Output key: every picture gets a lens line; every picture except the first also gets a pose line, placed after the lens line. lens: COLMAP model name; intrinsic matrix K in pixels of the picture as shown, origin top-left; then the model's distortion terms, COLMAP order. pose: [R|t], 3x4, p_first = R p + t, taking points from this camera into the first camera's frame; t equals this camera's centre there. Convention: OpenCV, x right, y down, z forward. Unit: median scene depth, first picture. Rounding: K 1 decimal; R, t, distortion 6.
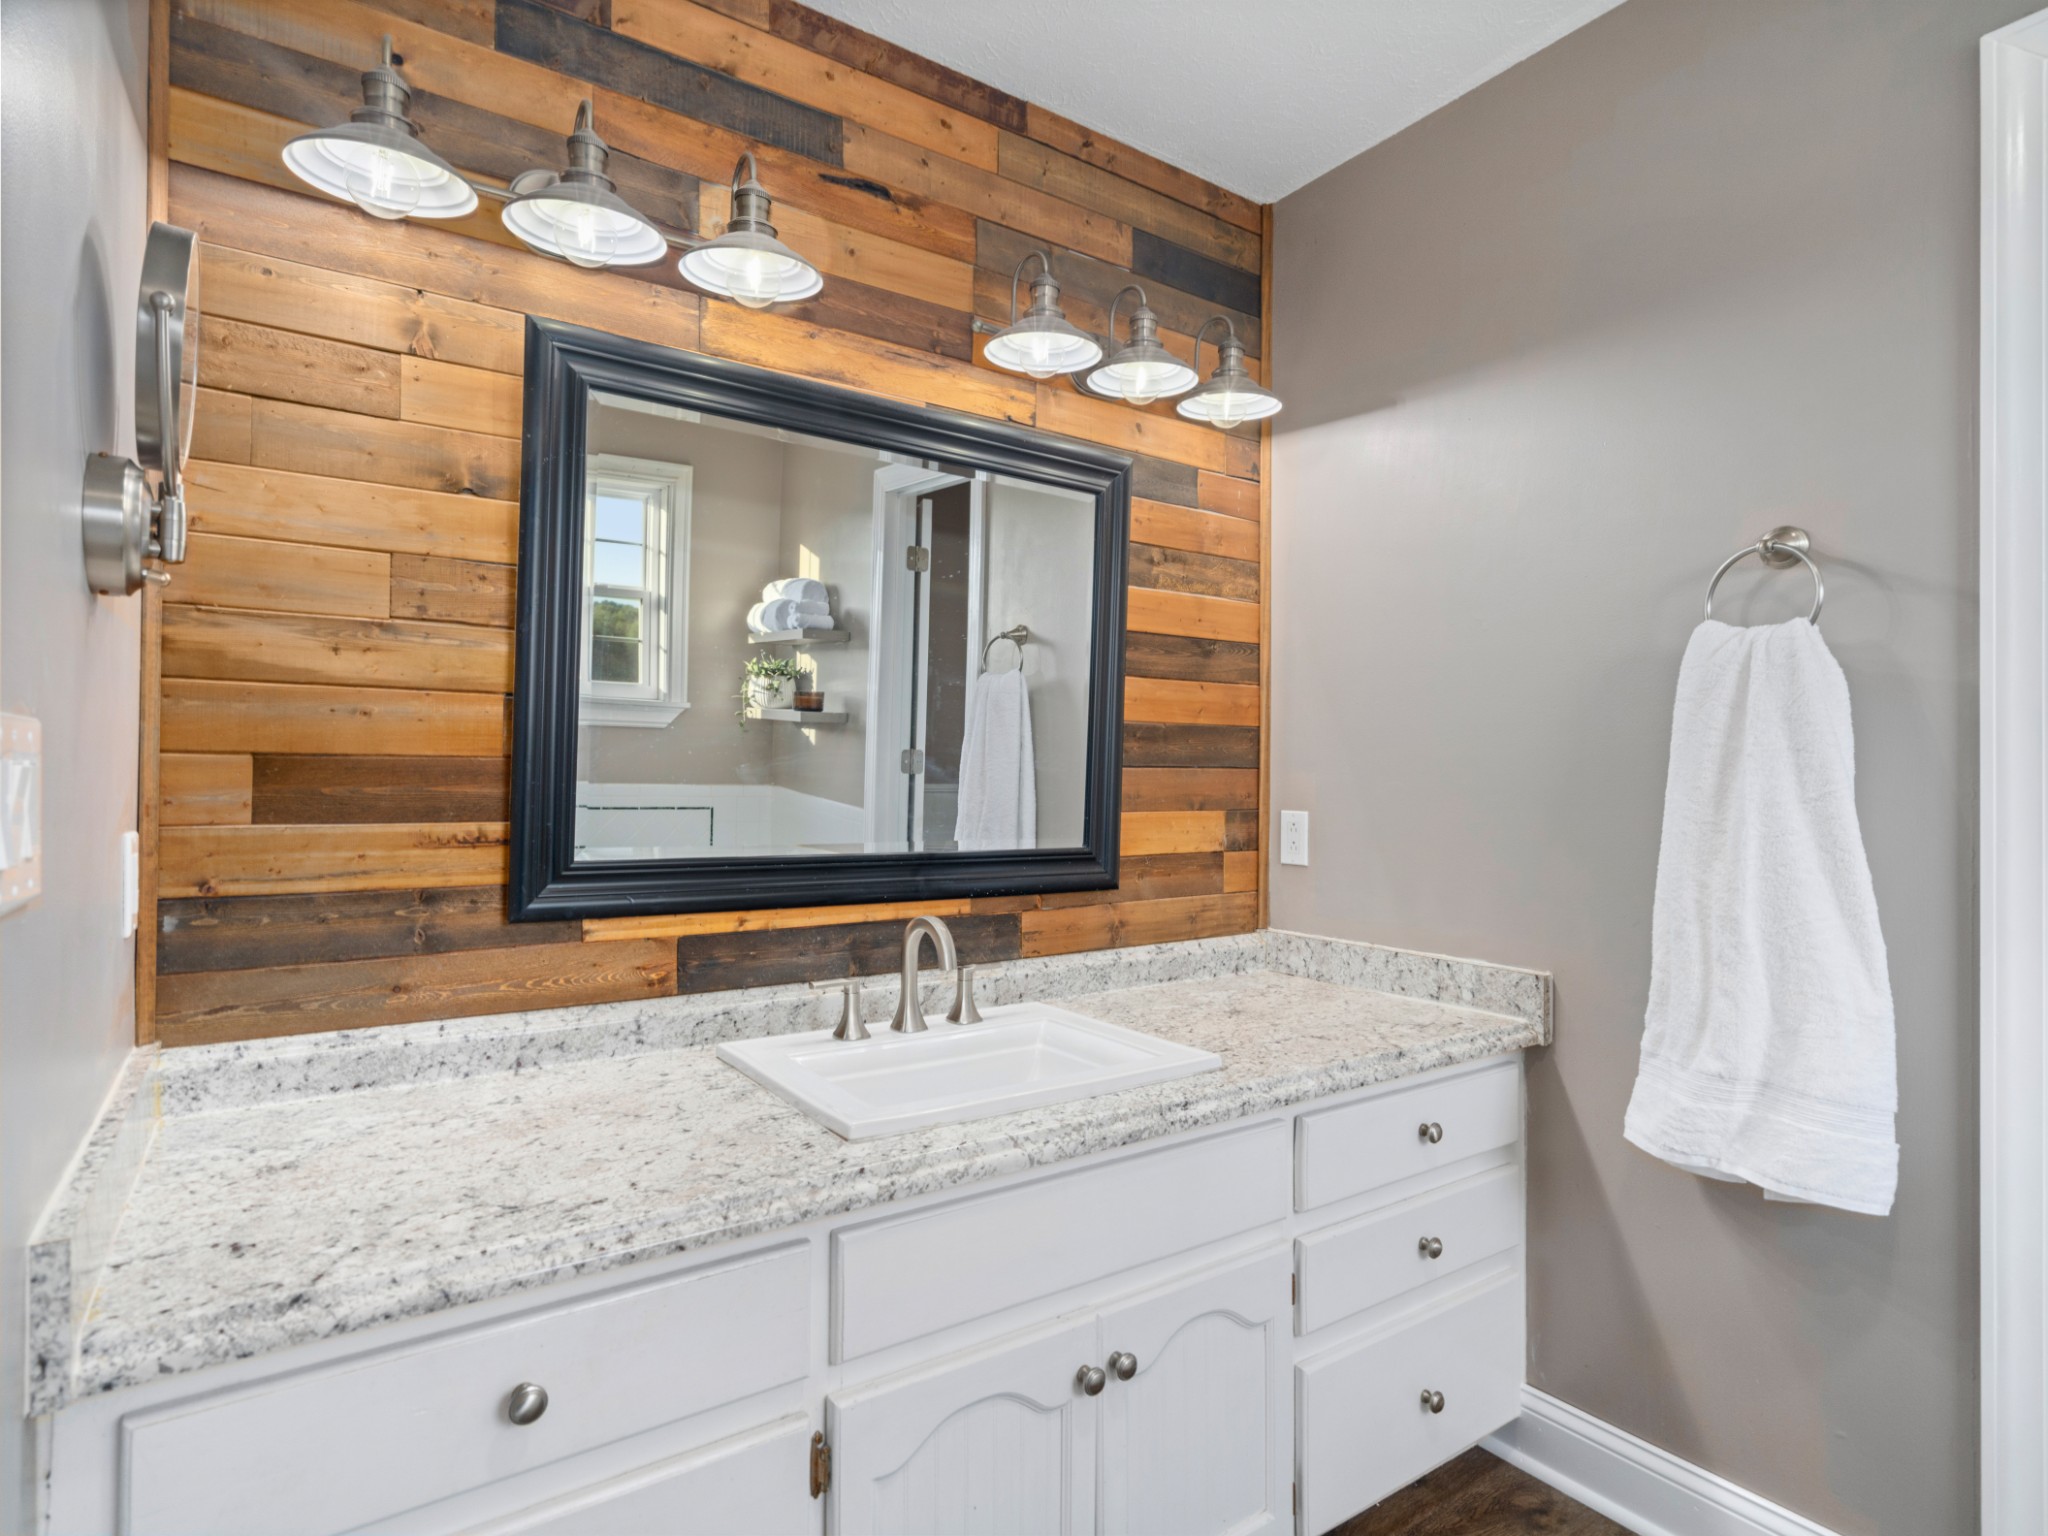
lens RADIAL K [[1048.7, 0, 963.1], [0, 1048.7, 781.1], [0, 0, 1]] dist [-0.019150, 0.000157]
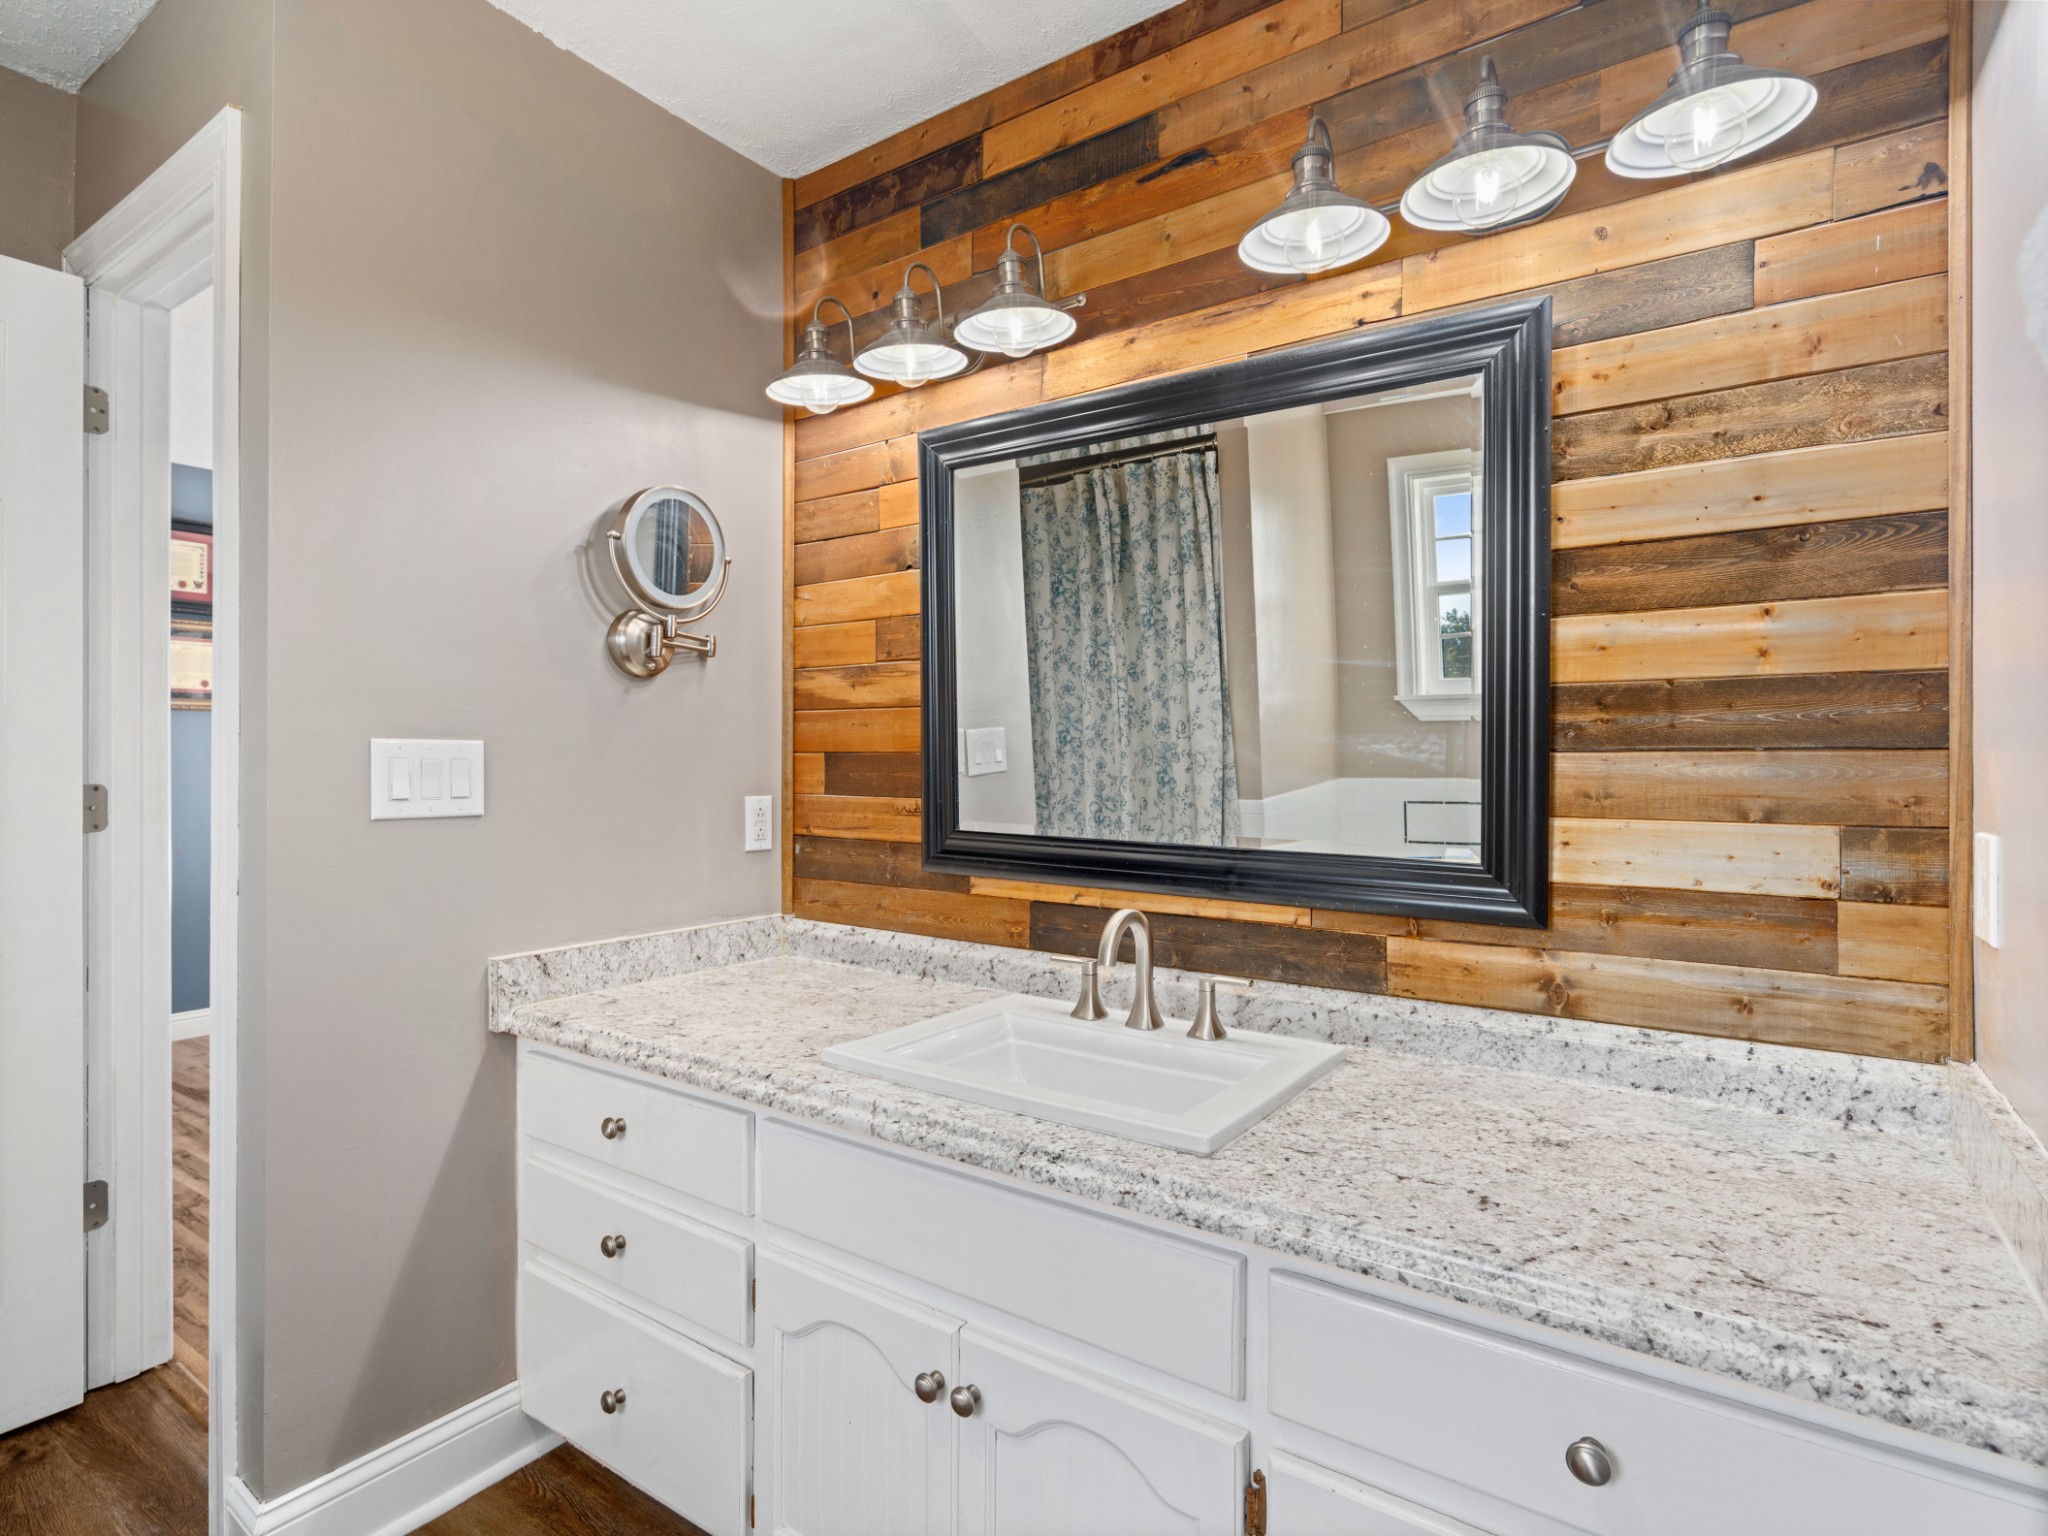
lens RADIAL K [[1056.7, 0, 982.9], [0, 1056.7, 766.5], [0, 0, 1]] dist [-0.005083, 0.000086]
pose [[0.359524, -0.001035, -0.933135, 0.654026], [-0.004353, 0.999987, -0.002787, 0.000170], [0.933126, 0.005064, 0.359514, 0.406826]]
